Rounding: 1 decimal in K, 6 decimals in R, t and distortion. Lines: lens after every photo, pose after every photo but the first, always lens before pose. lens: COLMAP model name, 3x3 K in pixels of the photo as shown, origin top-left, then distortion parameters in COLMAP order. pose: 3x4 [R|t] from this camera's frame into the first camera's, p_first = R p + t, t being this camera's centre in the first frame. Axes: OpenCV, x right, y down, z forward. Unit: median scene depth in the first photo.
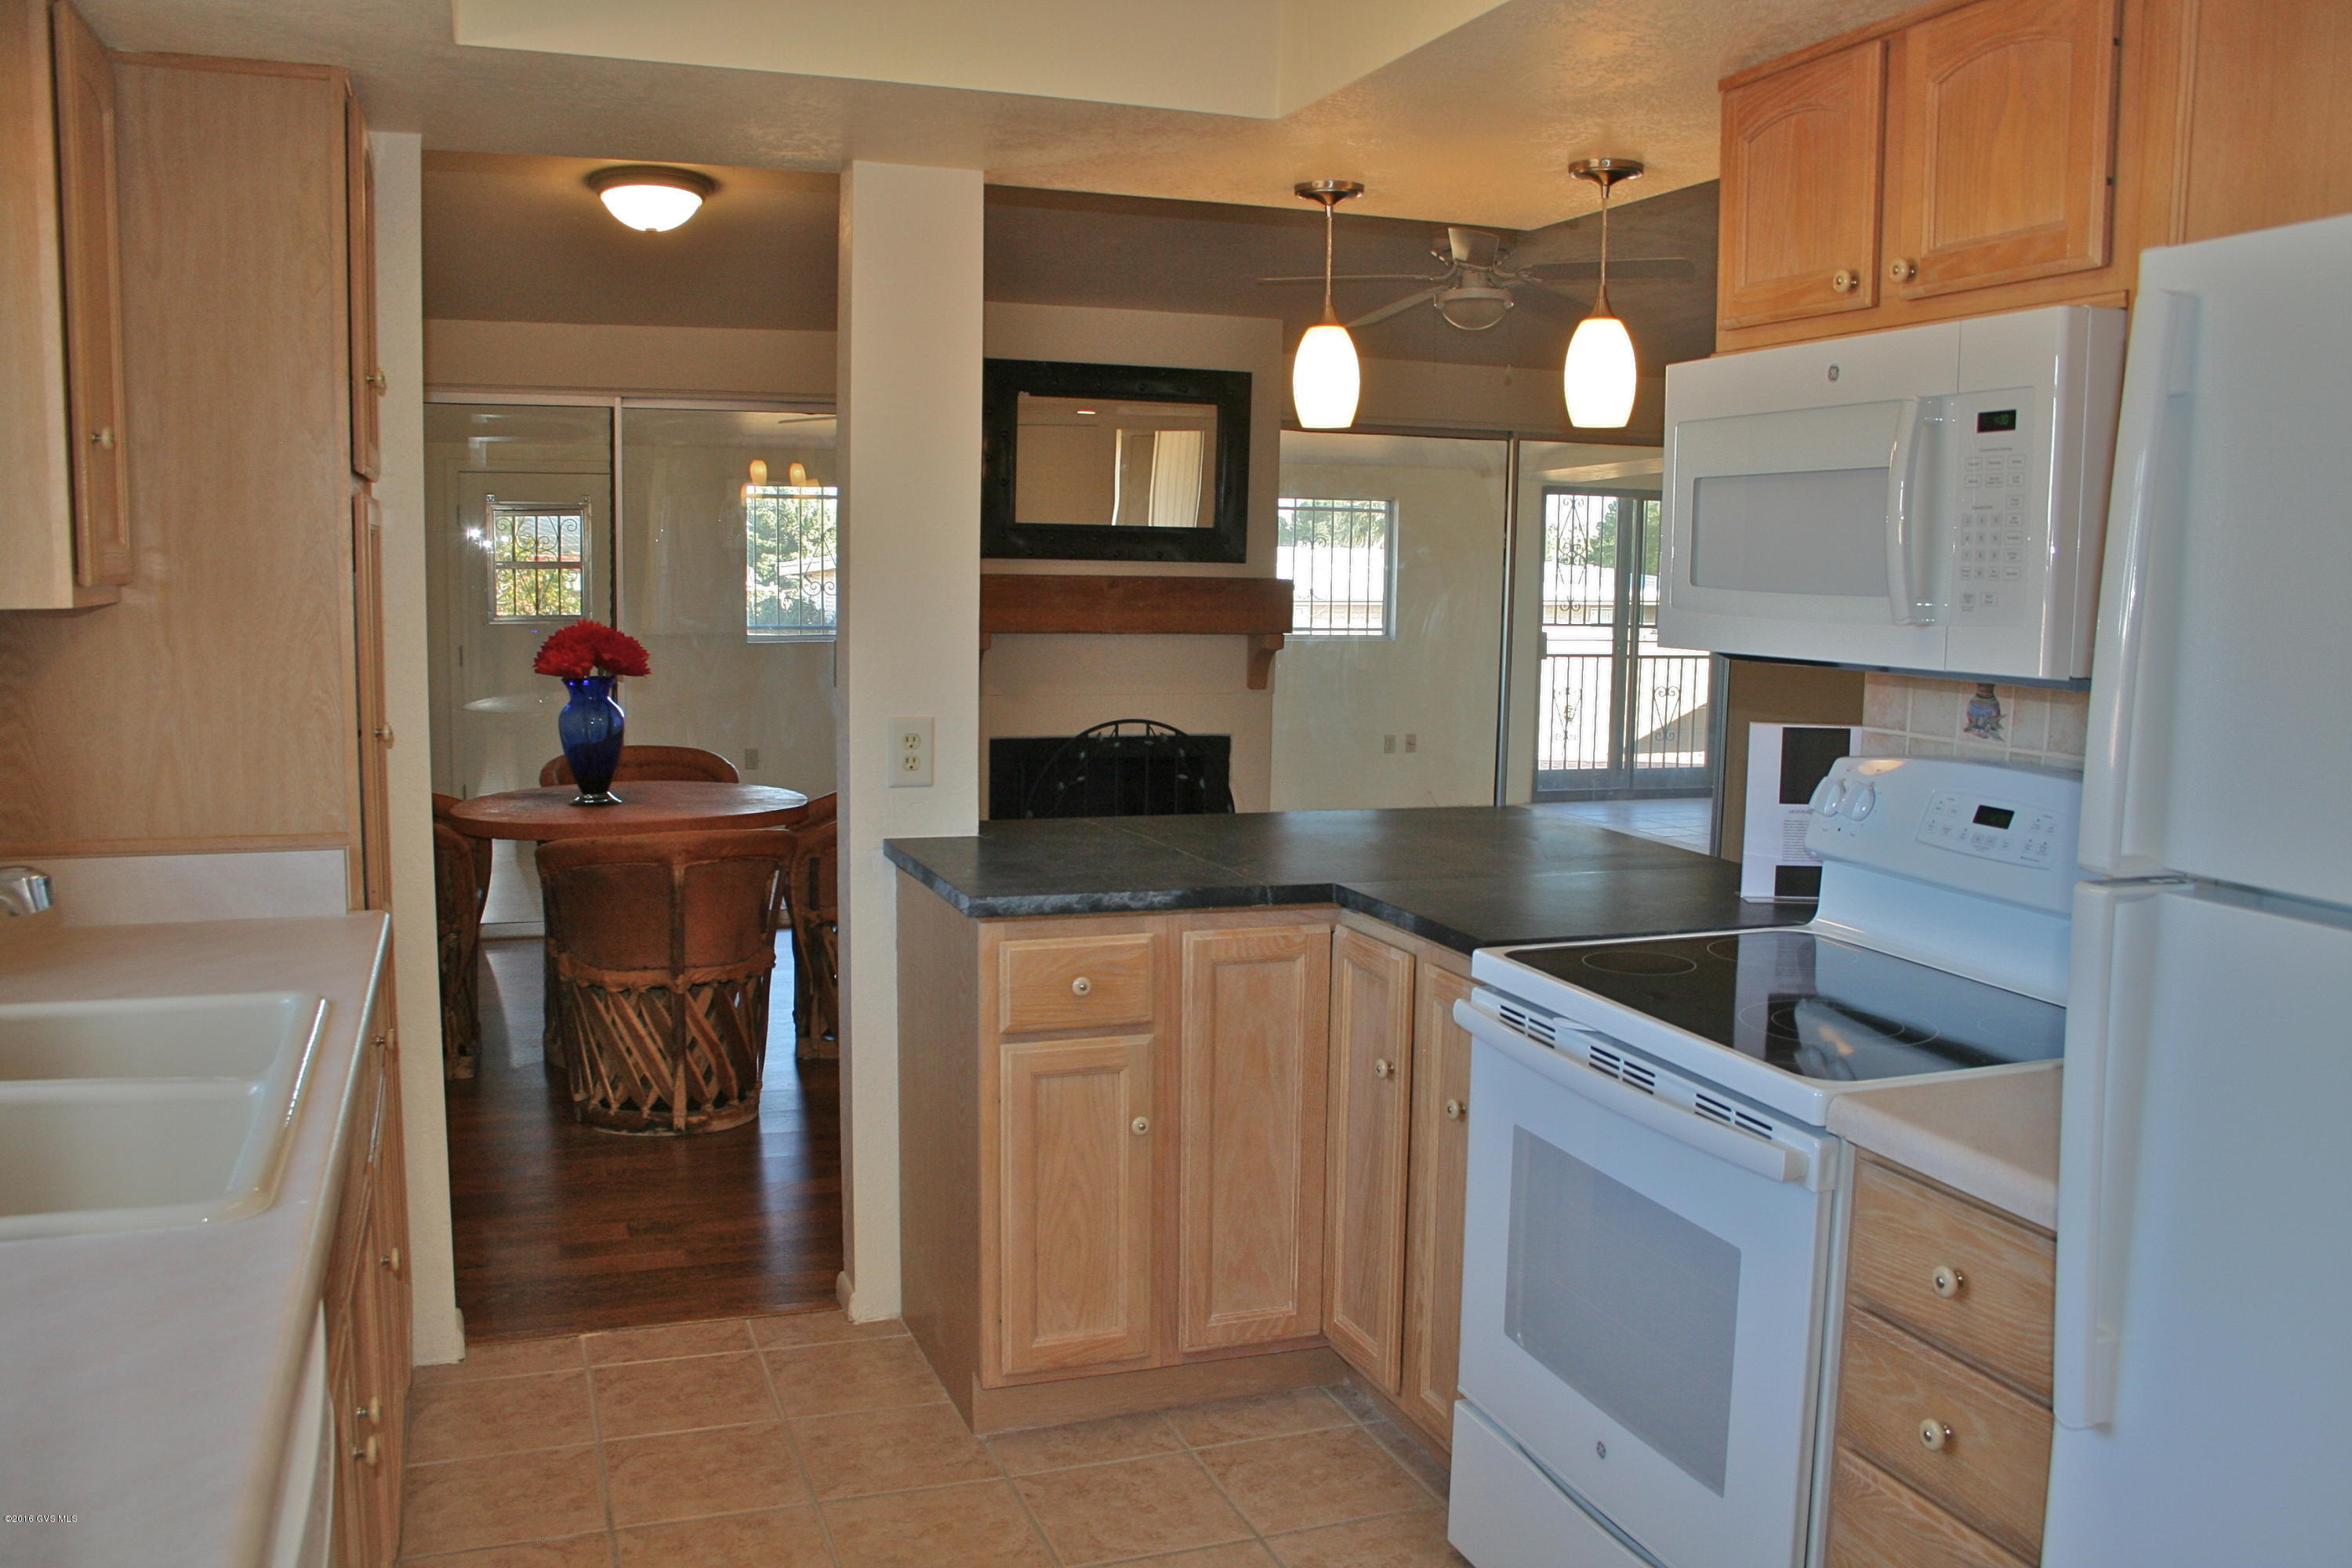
lens RADIAL K [[1922.1, 0, 1189.0], [0, 1922.1, 780.0], [0, 0, 1]] dist [-0.147335, 0.114965]
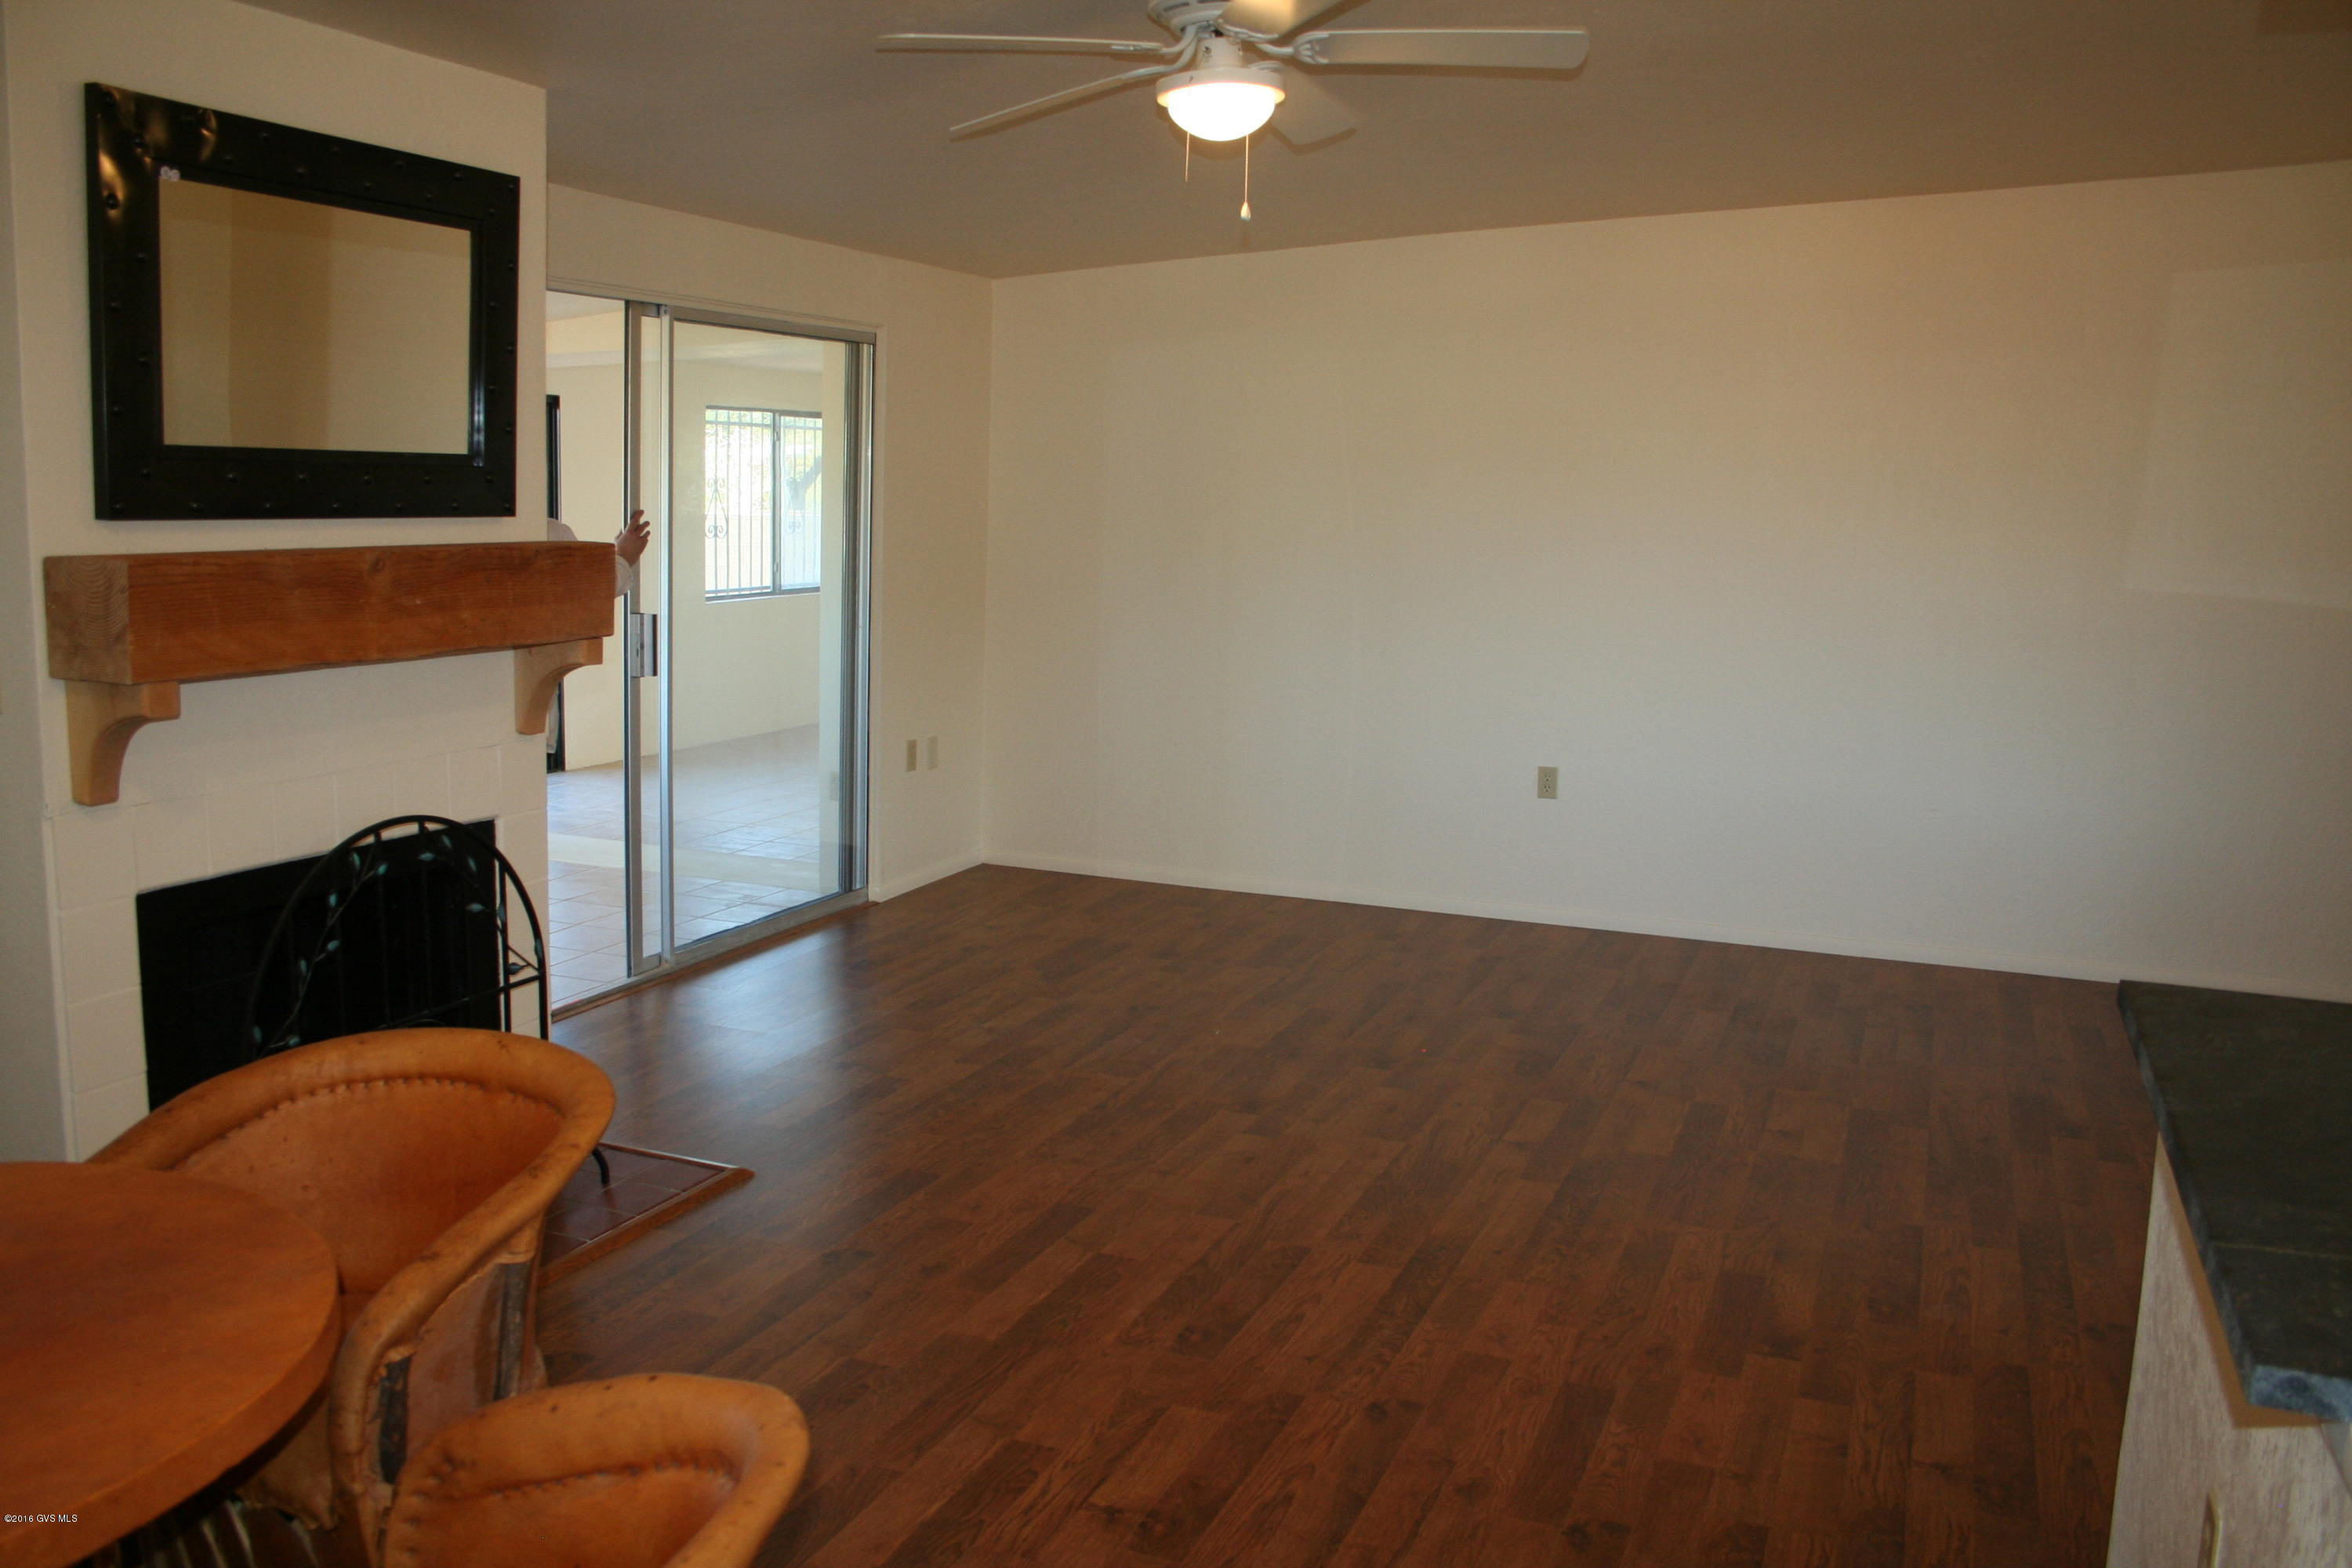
lens RADIAL K [[1922.1, 0, 1189.0], [0, 1922.1, 780.0], [0, 0, 1]] dist [-0.147335, 0.114965]
pose [[0.679739, -0.107770, 0.725493, -0.257756], [0.067340, 0.994138, 0.084583, -0.071253], [-0.730356, -0.008639, 0.683012, 0.486986]]
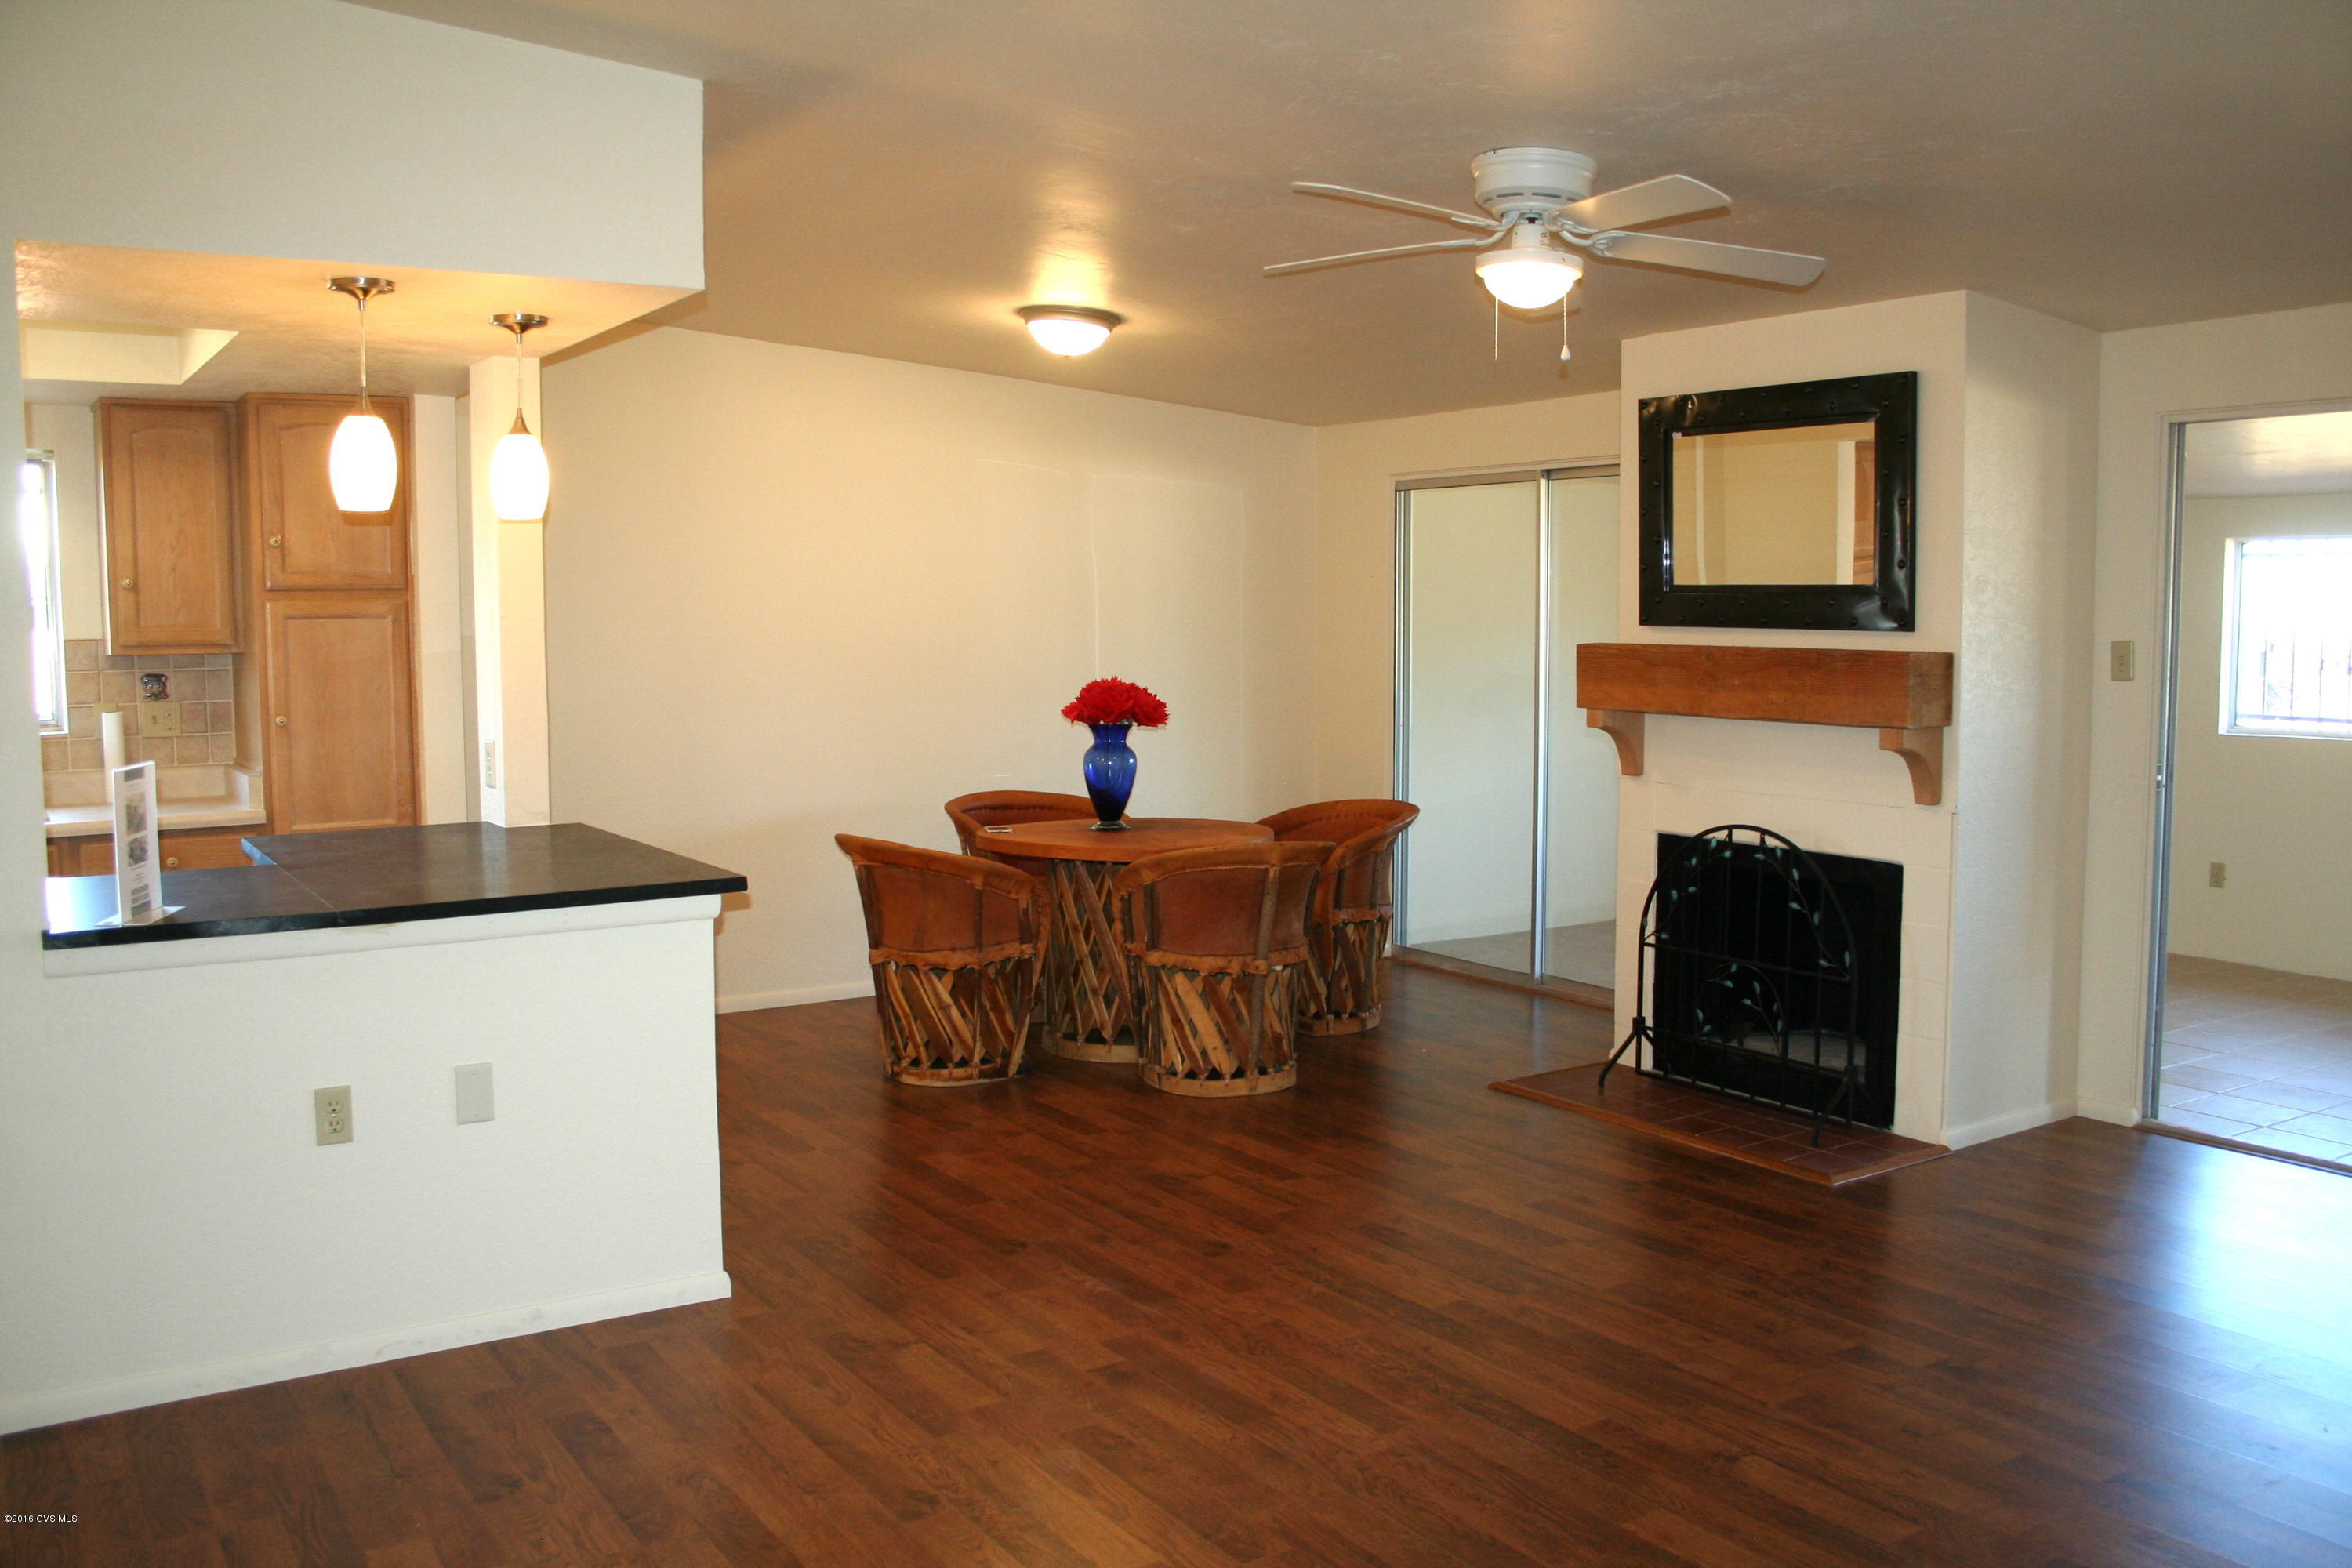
lens RADIAL K [[1922.1, 0, 1189.0], [0, 1922.1, 780.0], [0, 0, 1]] dist [-0.147335, 0.114965]
pose [[0.230572, 0.072445, -0.970355, 0.689651], [-0.105727, 0.993186, 0.049027, -0.064587], [0.967294, 0.091289, 0.236660, 0.586912]]
